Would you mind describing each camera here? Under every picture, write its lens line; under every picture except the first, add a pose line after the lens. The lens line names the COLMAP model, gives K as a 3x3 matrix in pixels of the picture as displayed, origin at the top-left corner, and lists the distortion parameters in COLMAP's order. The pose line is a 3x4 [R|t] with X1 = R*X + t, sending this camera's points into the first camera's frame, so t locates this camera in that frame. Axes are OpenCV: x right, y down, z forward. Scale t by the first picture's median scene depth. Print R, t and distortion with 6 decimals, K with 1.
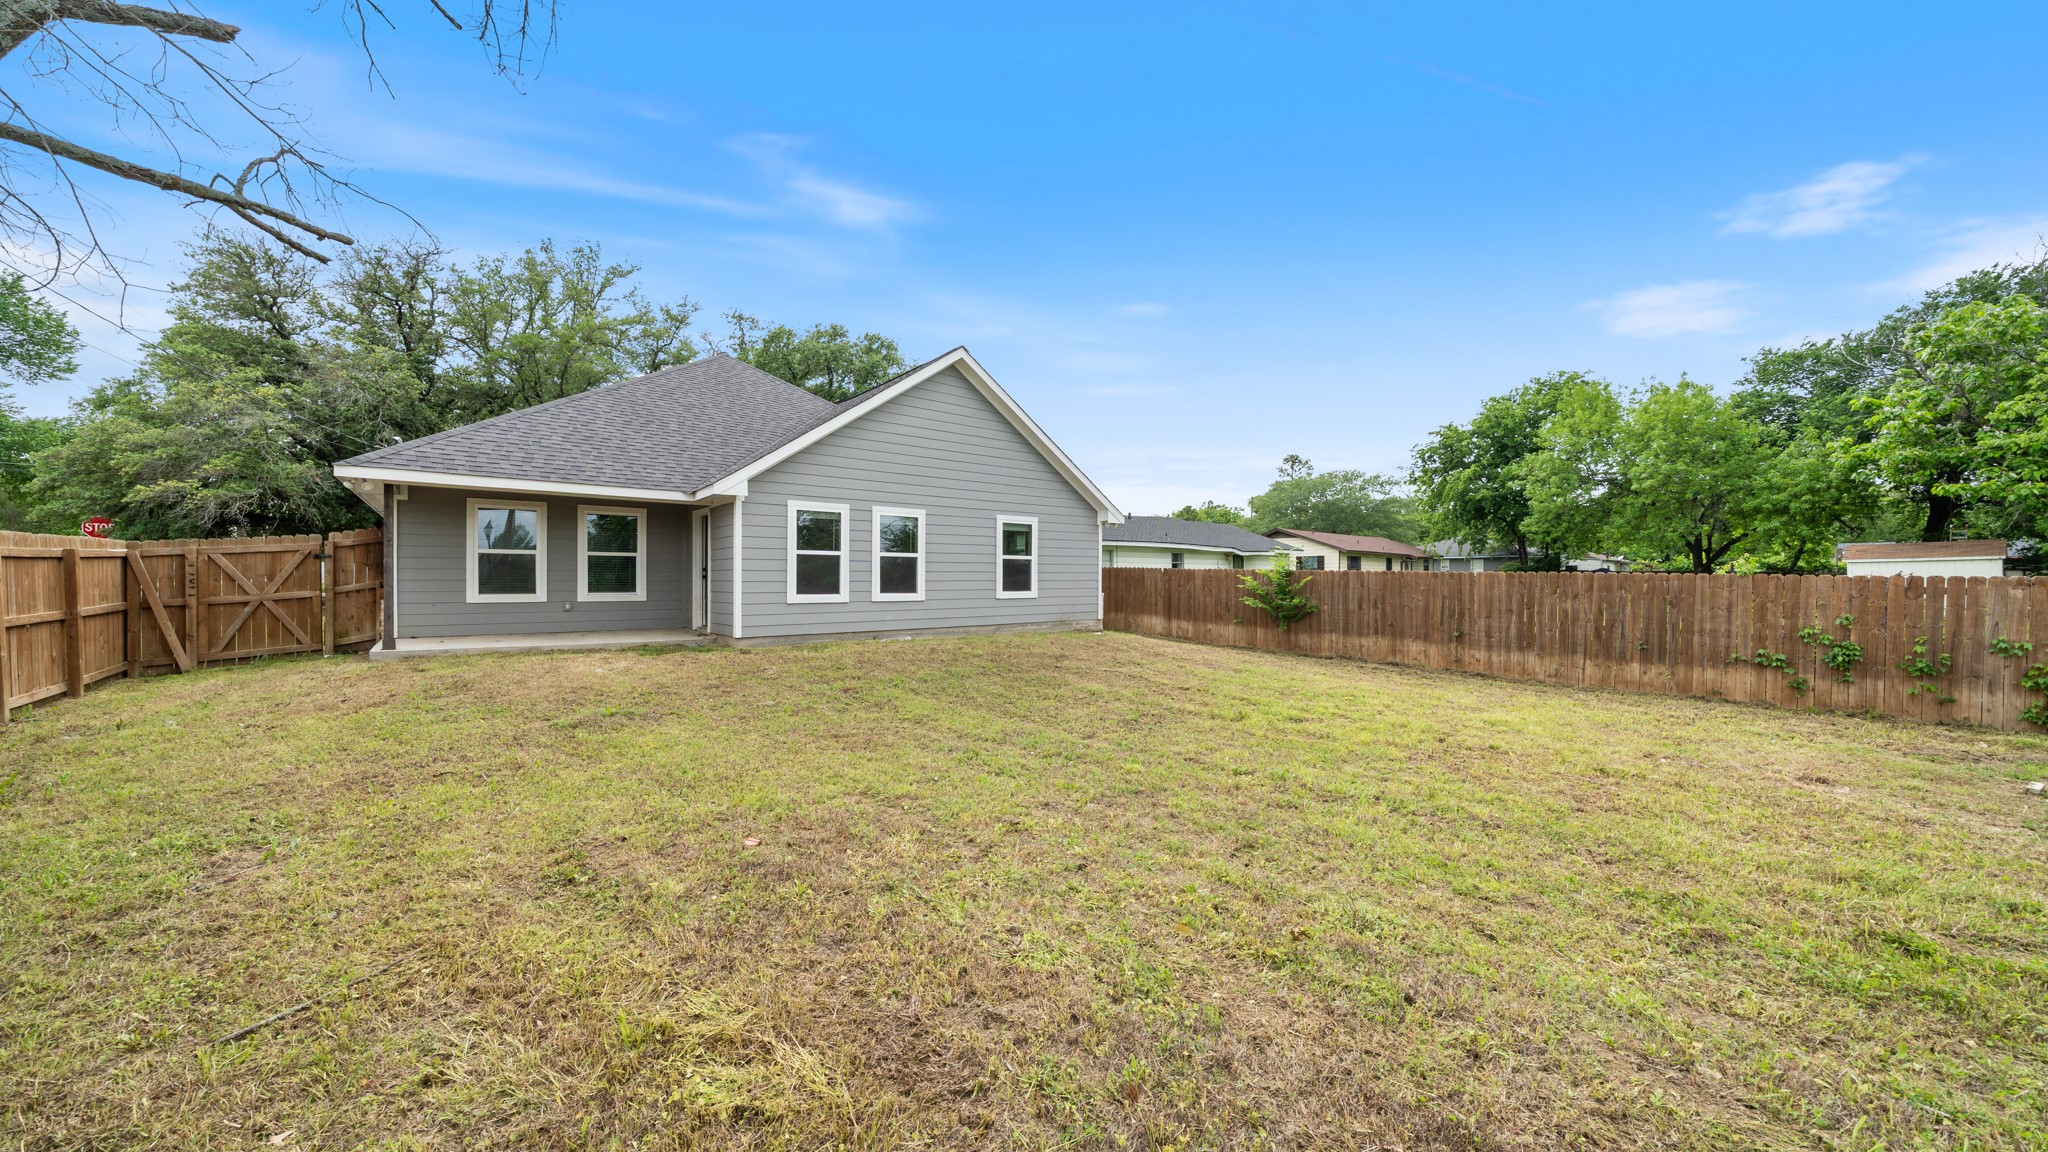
lens RADIAL K [[708.5, 0, 1035.5], [0, 708.5, 574.3], [0, 0, 1]] dist [-0.005657, -0.000274]
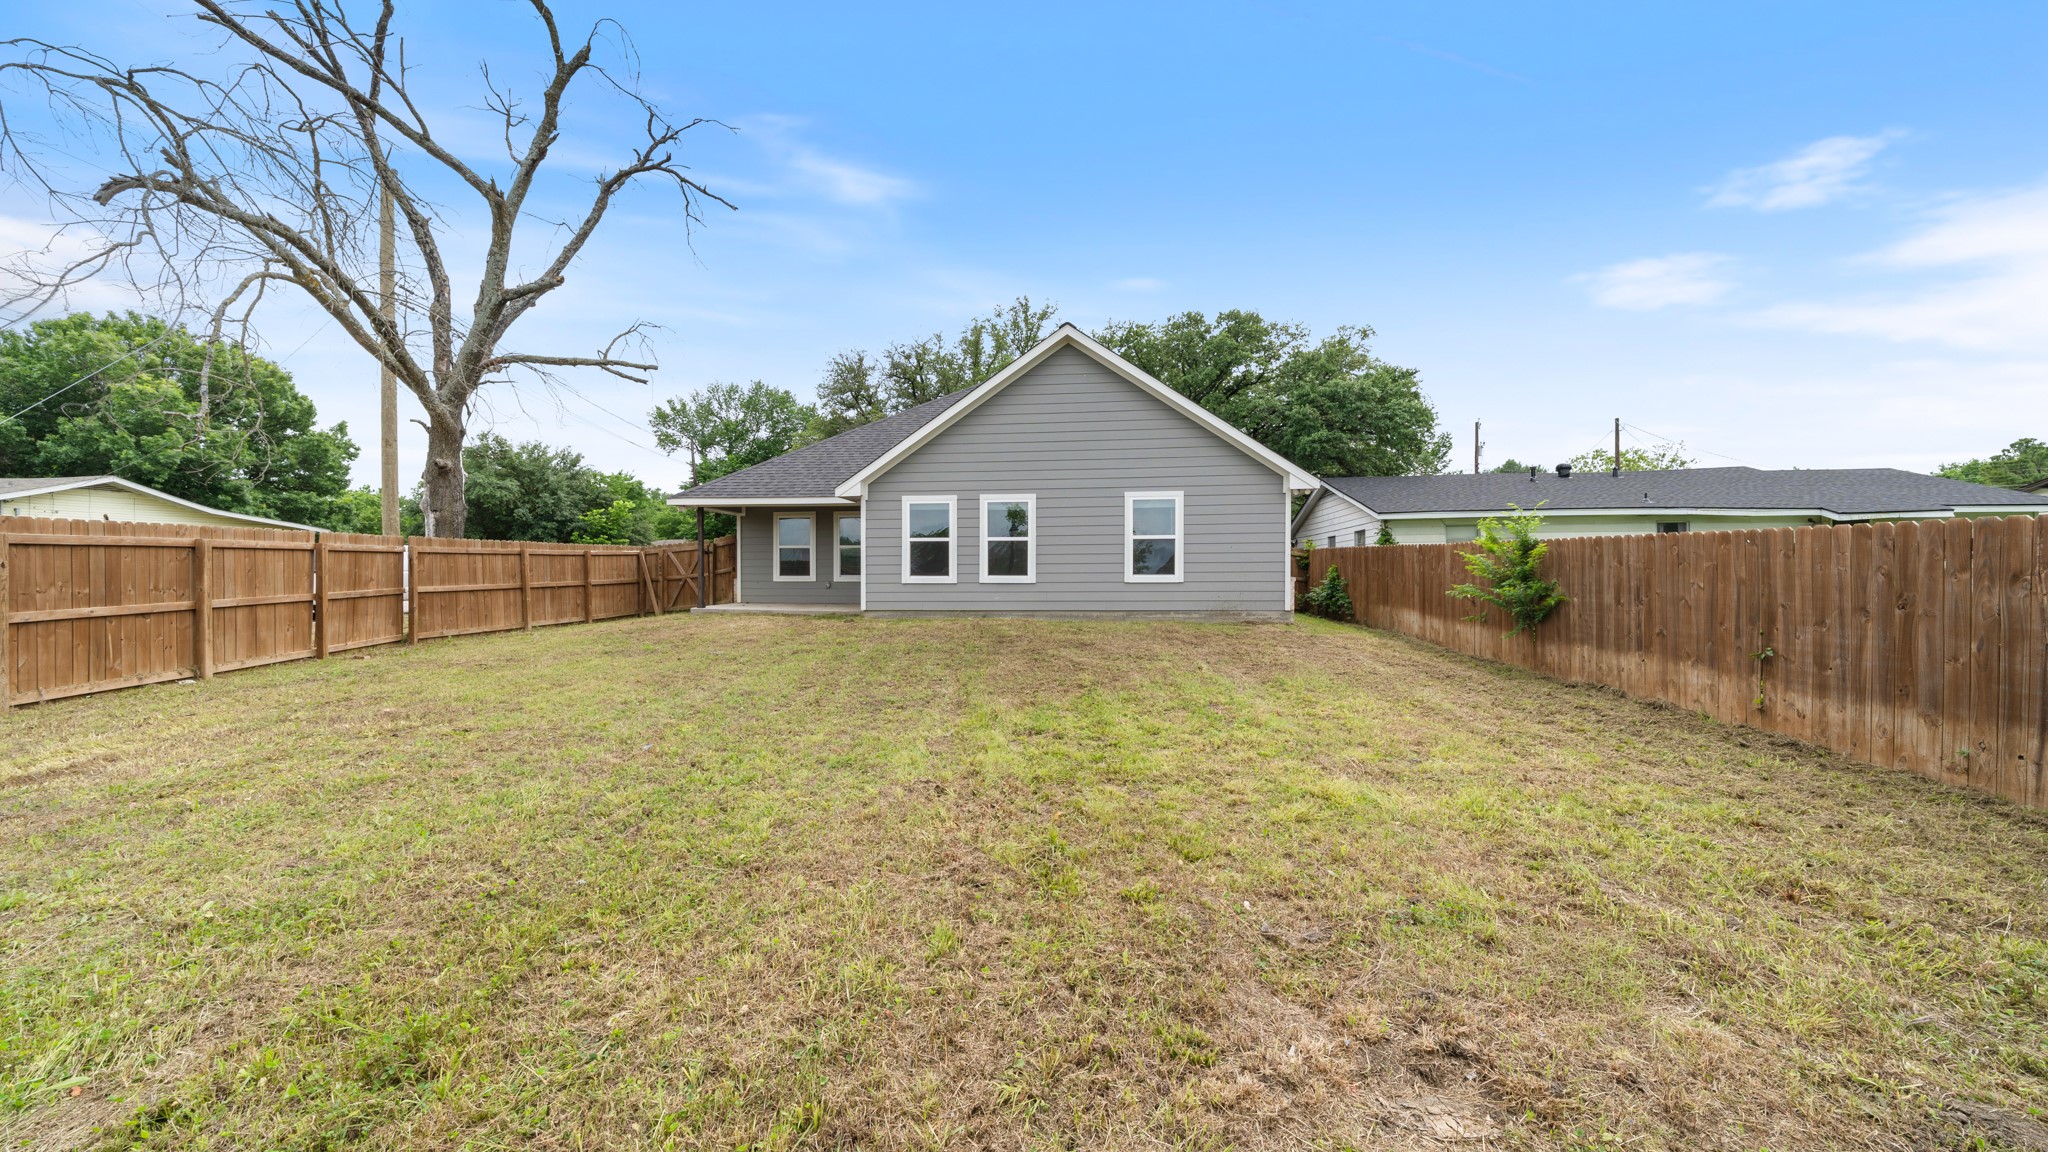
lens RADIAL K [[708.5, 0, 1028.5], [0, 708.5, 571.8], [0, 0, 1]] dist [-0.005657, -0.000274]
pose [[0.695258, -0.005573, -0.718739, 0.606971], [0.009035, 0.999959, 0.000986, 0.021123], [0.718703, -0.007180, 0.695280, 0.304905]]
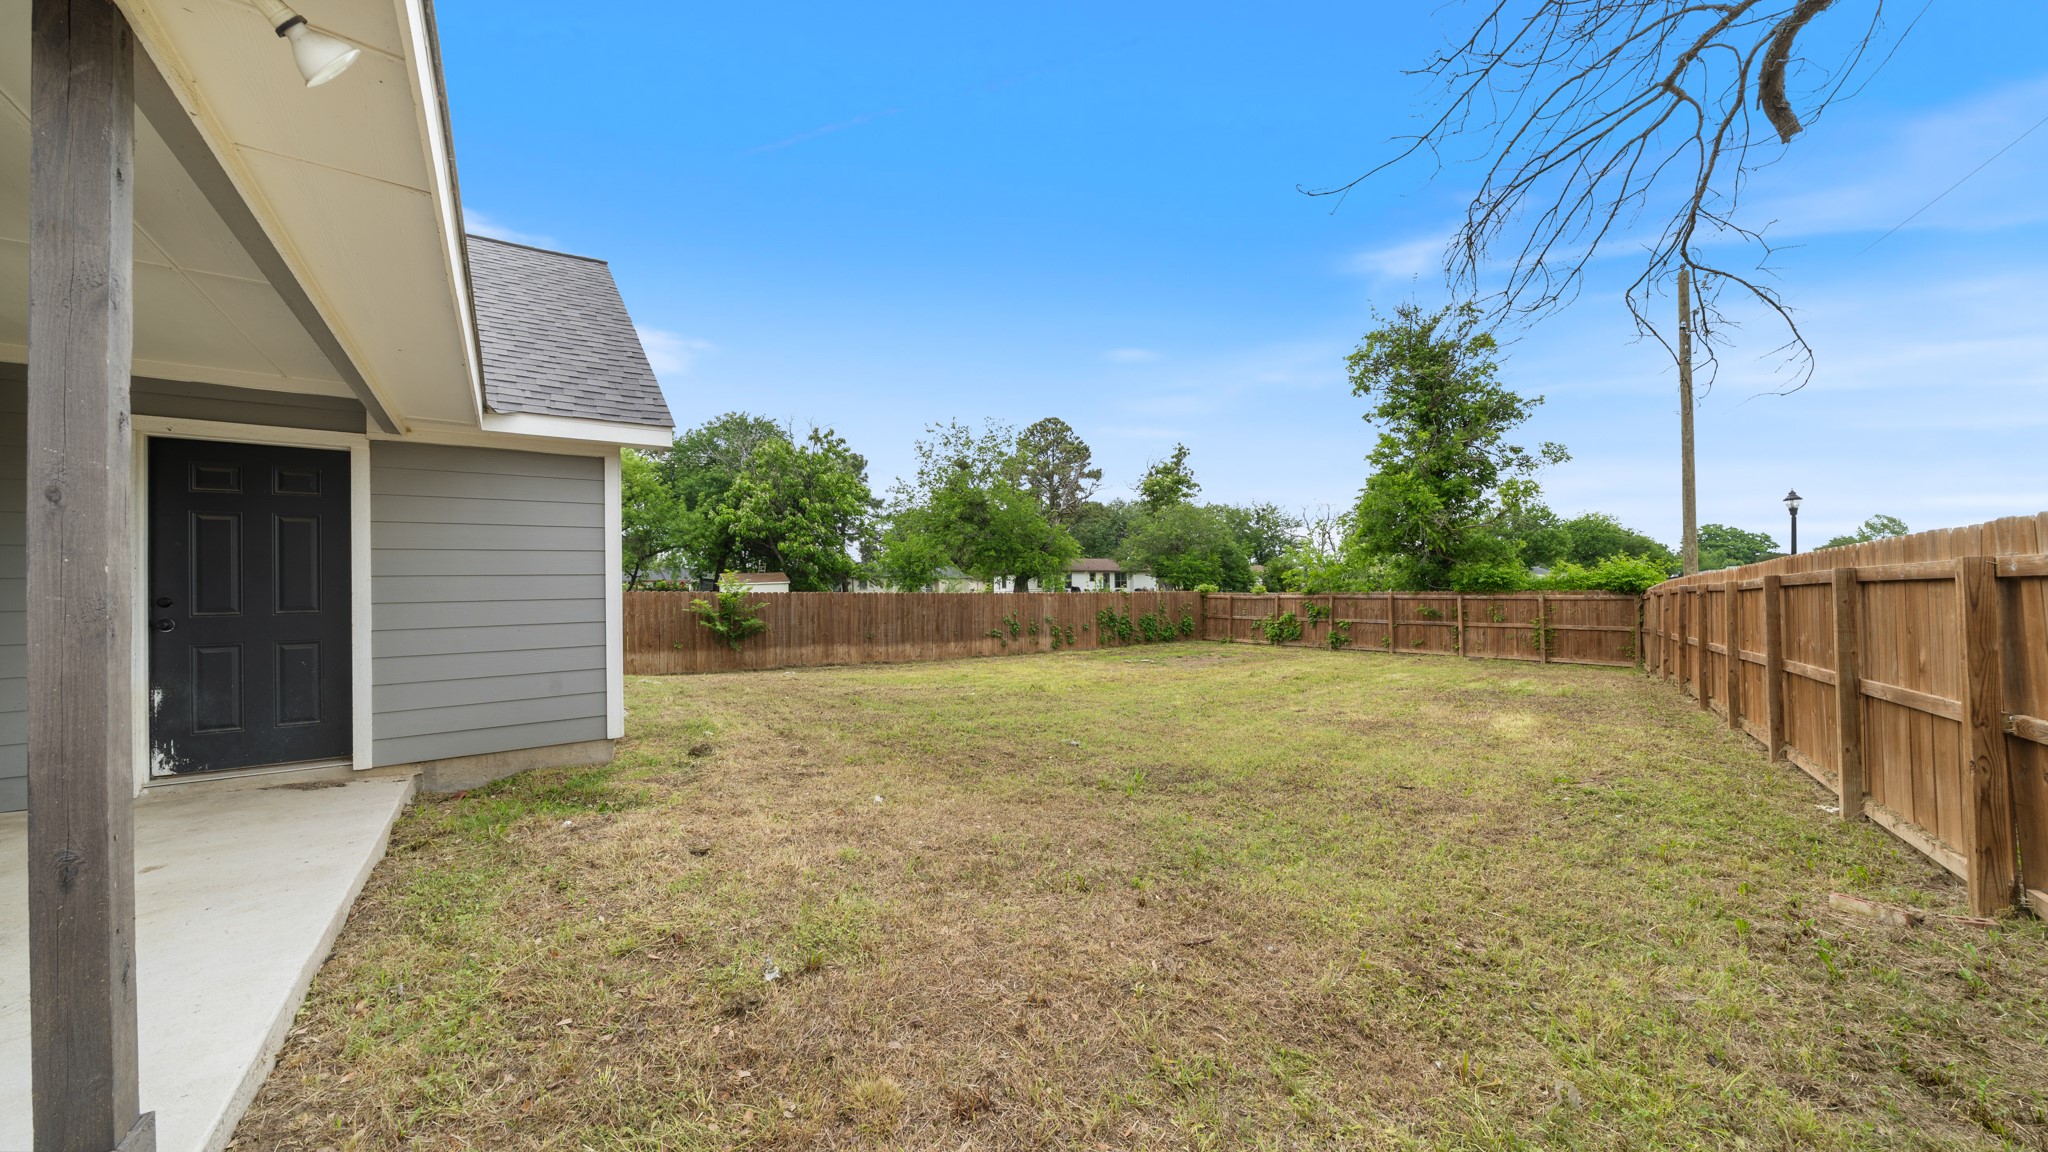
lens RADIAL K [[708.5, 0, 1026.5], [0, 708.5, 580.6], [0, 0, 1]] dist [-0.005657, -0.000274]
pose [[0.053653, 0.009194, 0.998517, -0.828445], [0.008969, 0.999913, -0.009689, -0.011626], [-0.998519, 0.009476, 0.053566, 0.619238]]
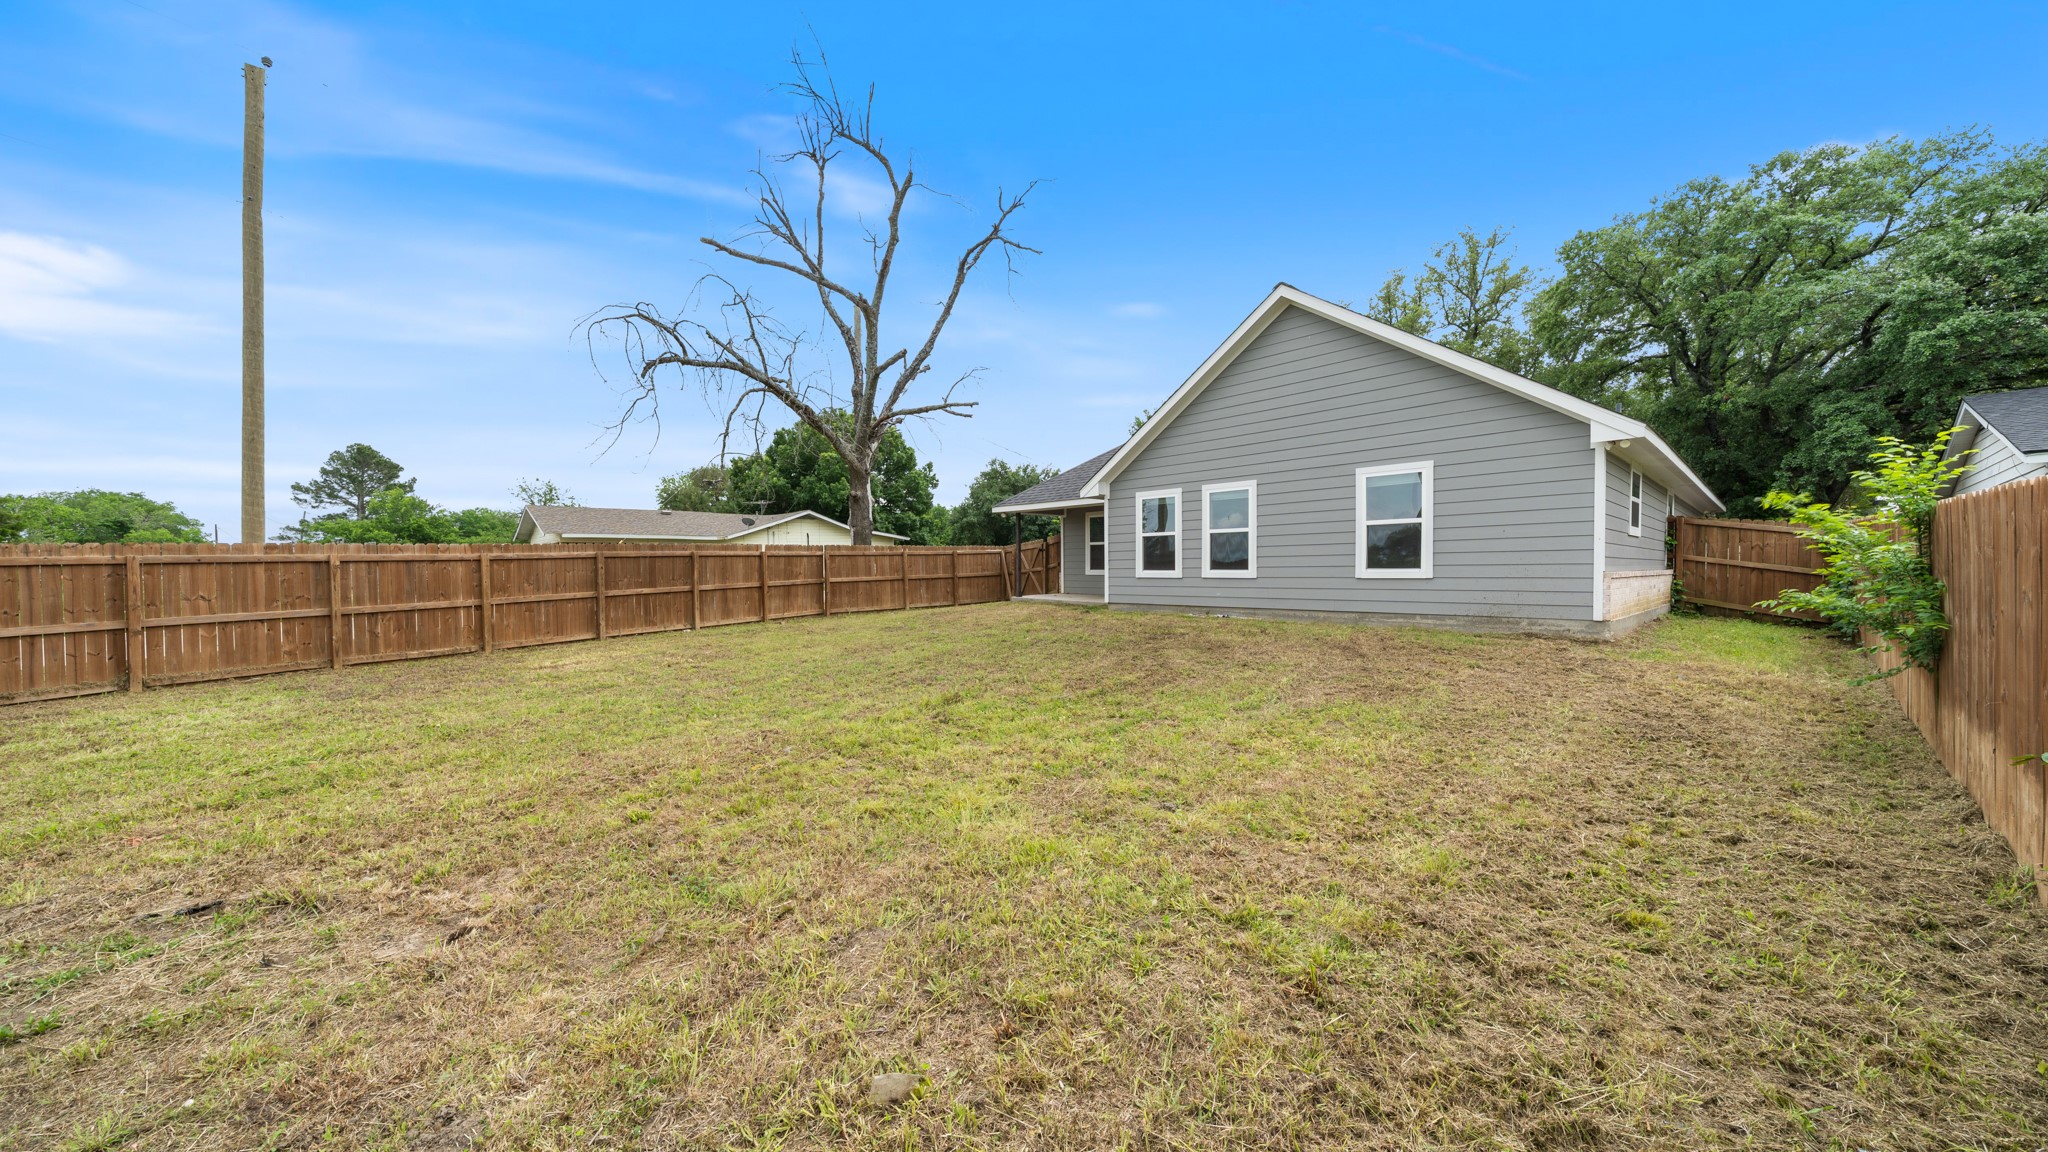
lens RADIAL K [[708.5, 0, 1021.6], [0, 708.5, 576.5], [0, 0, 1]] dist [-0.005657, -0.000274]
pose [[0.047545, 0.009989, -0.998819, 0.805139], [0.015528, 0.999822, 0.010738, 0.021564], [0.998748, -0.016020, 0.047381, 0.694249]]
